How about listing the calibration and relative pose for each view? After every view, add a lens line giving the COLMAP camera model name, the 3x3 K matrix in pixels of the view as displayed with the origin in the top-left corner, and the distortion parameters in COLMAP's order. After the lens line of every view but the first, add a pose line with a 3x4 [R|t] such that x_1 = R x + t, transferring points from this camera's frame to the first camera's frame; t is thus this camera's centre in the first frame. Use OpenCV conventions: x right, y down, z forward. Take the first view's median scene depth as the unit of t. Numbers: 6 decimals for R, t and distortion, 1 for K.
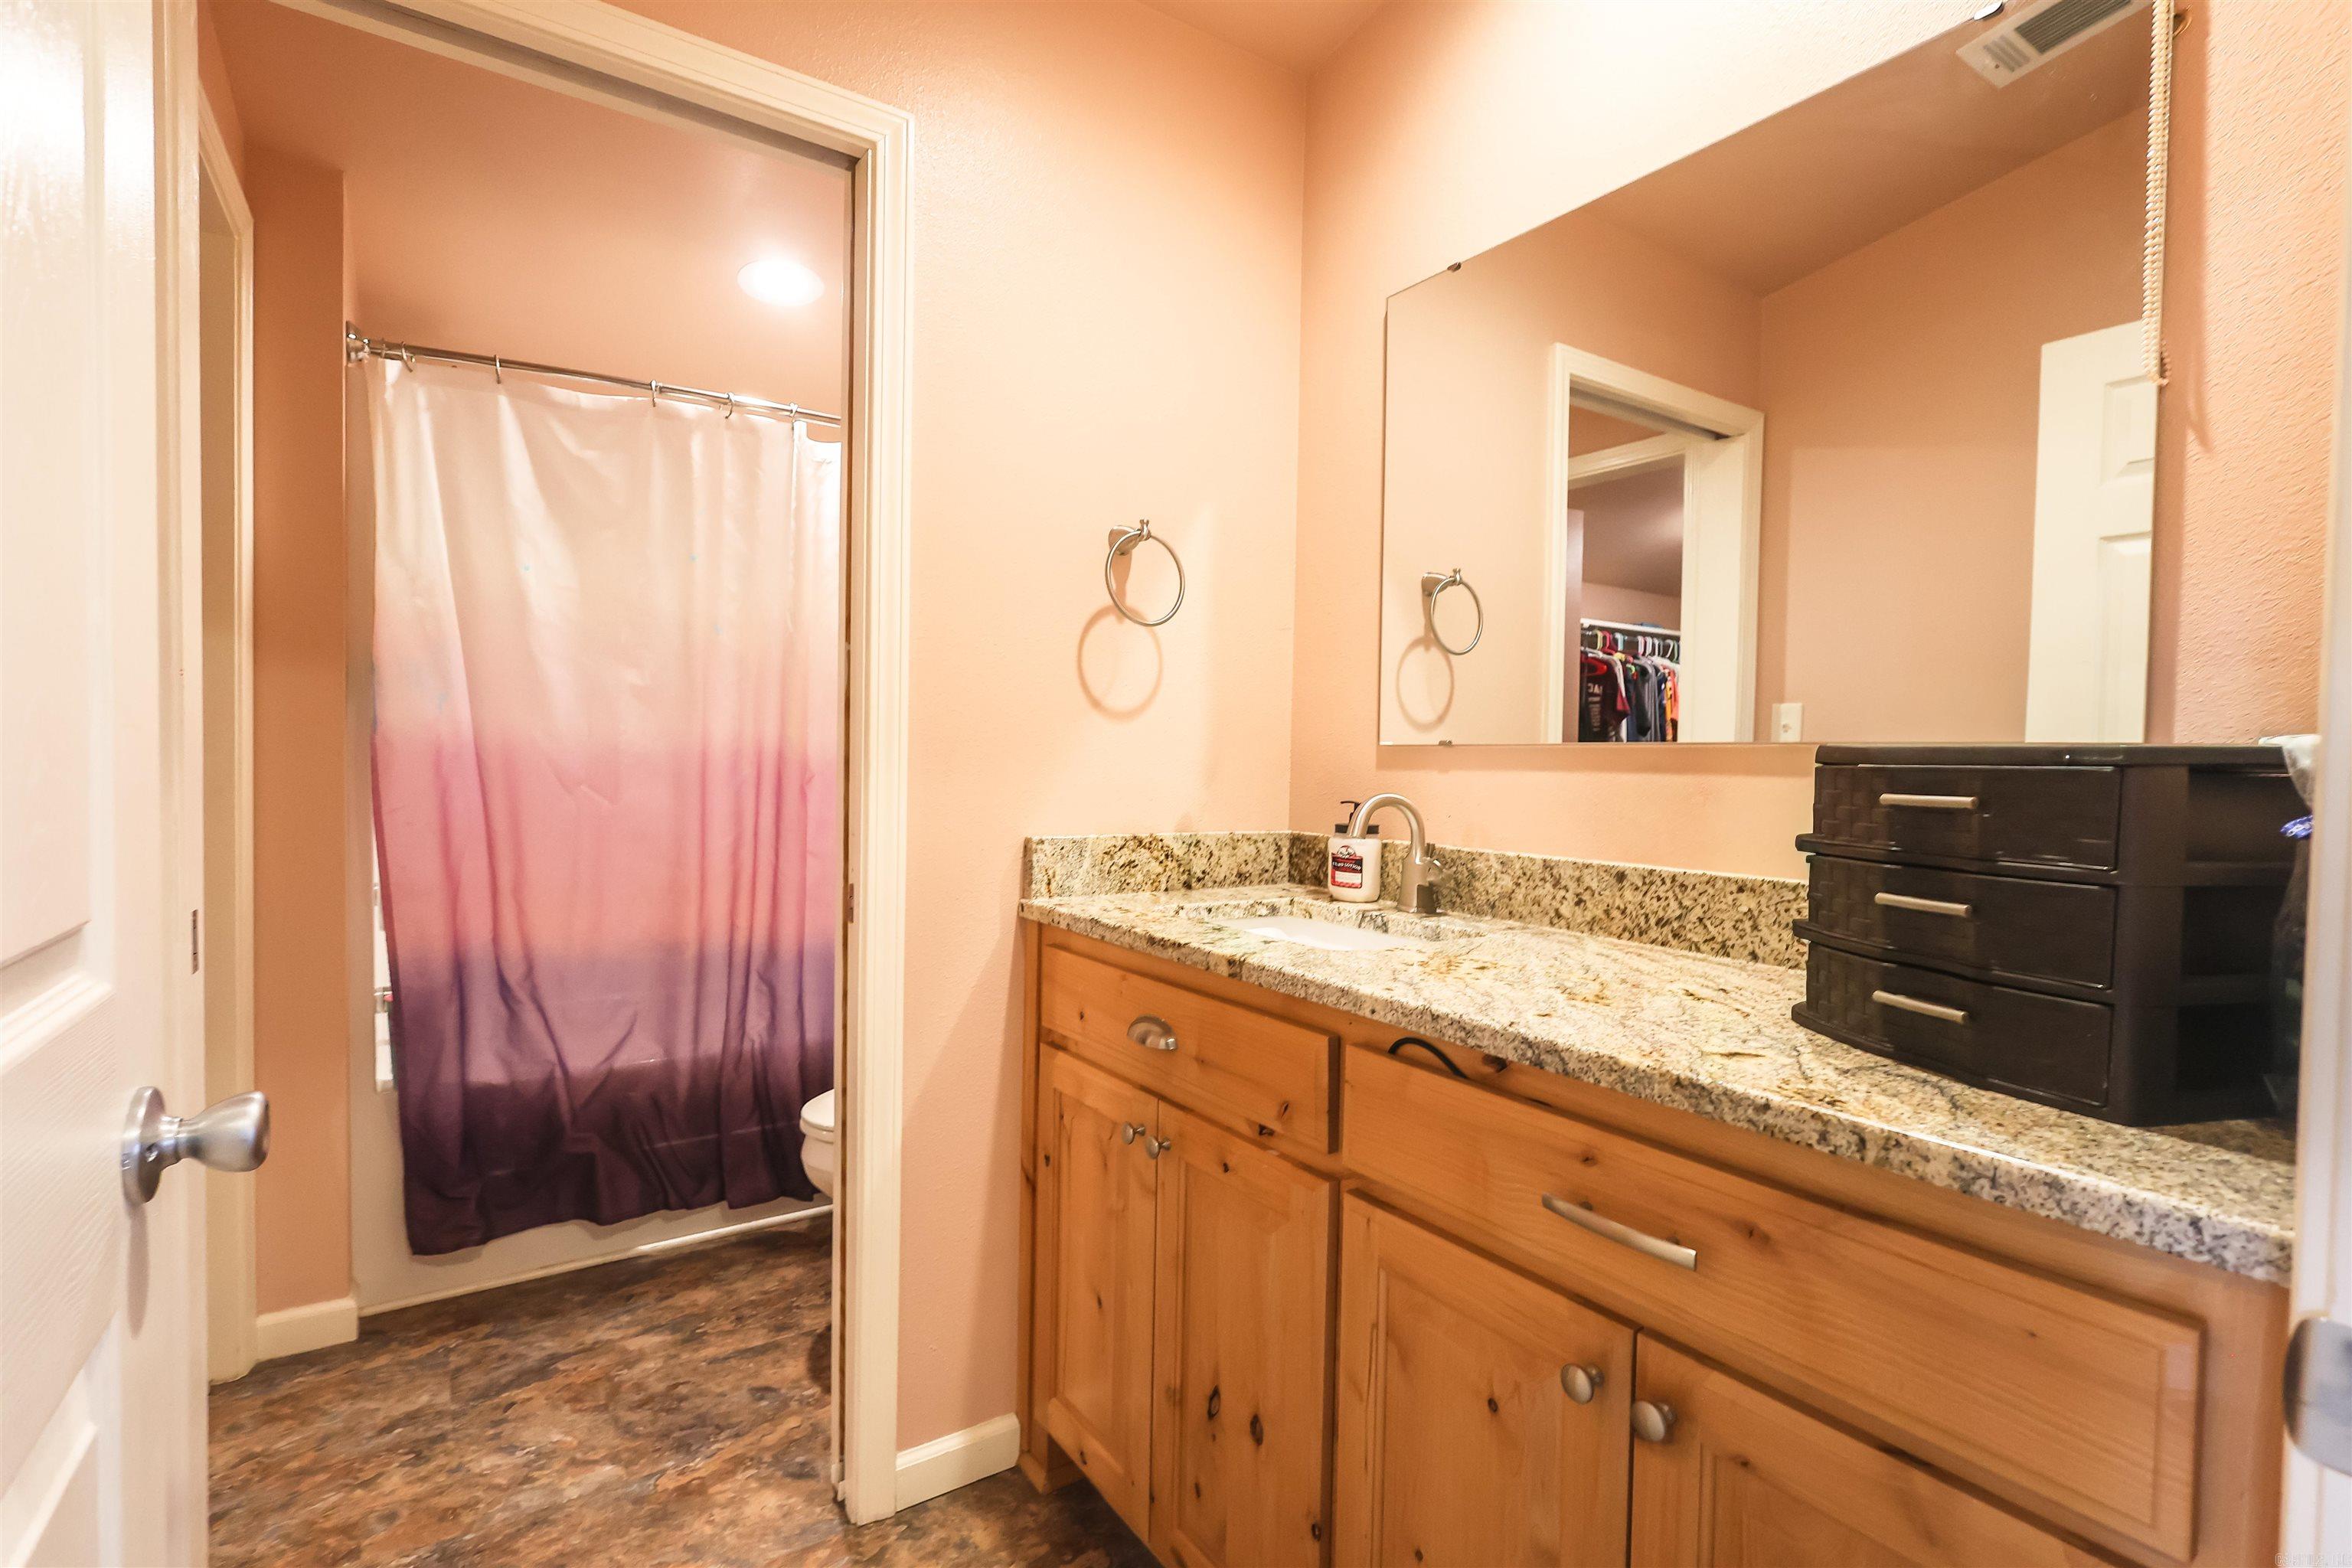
lens RADIAL K [[1060.1, 0, 1176.0], [0, 1060.1, 784.0], [0, 0, 1]] dist [-0.022539, 0.000356]
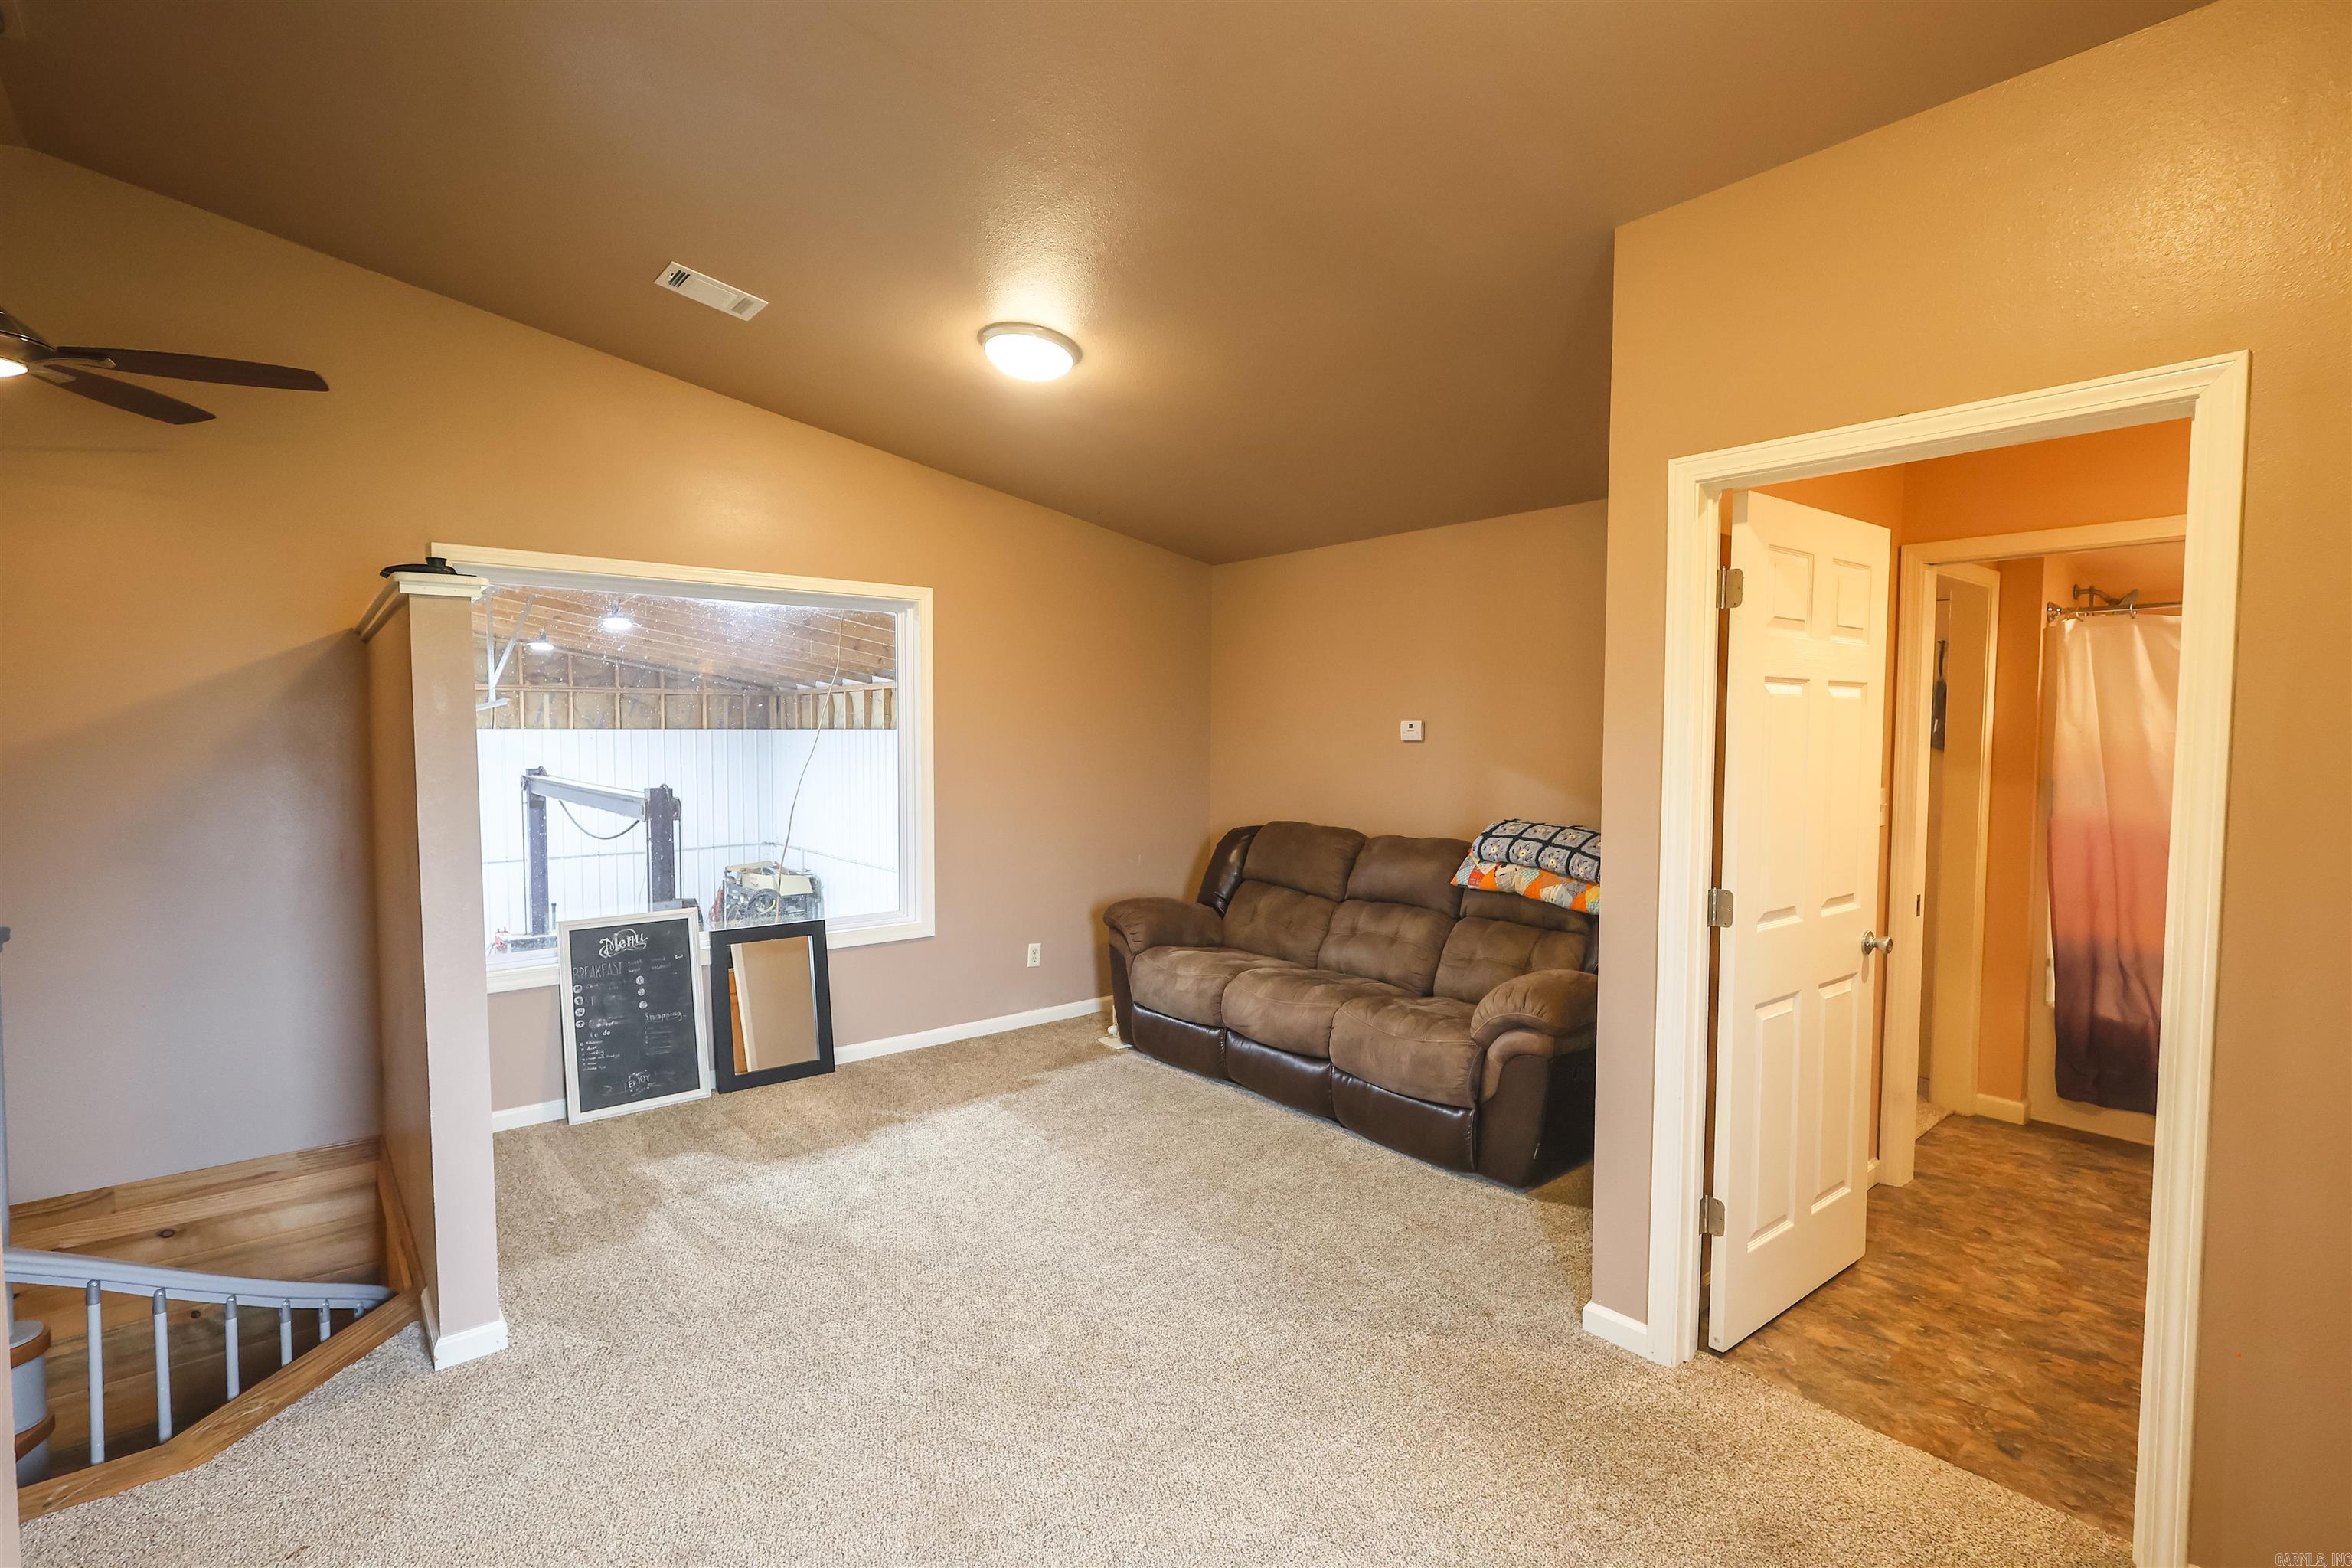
lens RADIAL K [[1136.6, 0, 1180.7], [0, 1136.6, 786.3], [0, 0, 1]] dist [-0.000257, 0.001306]
pose [[0.091881, 0.027912, -0.995379, 1.222615], [-0.021969, 0.999421, 0.025998, -0.135014], [0.995528, 0.019479, 0.092440, -0.825439]]
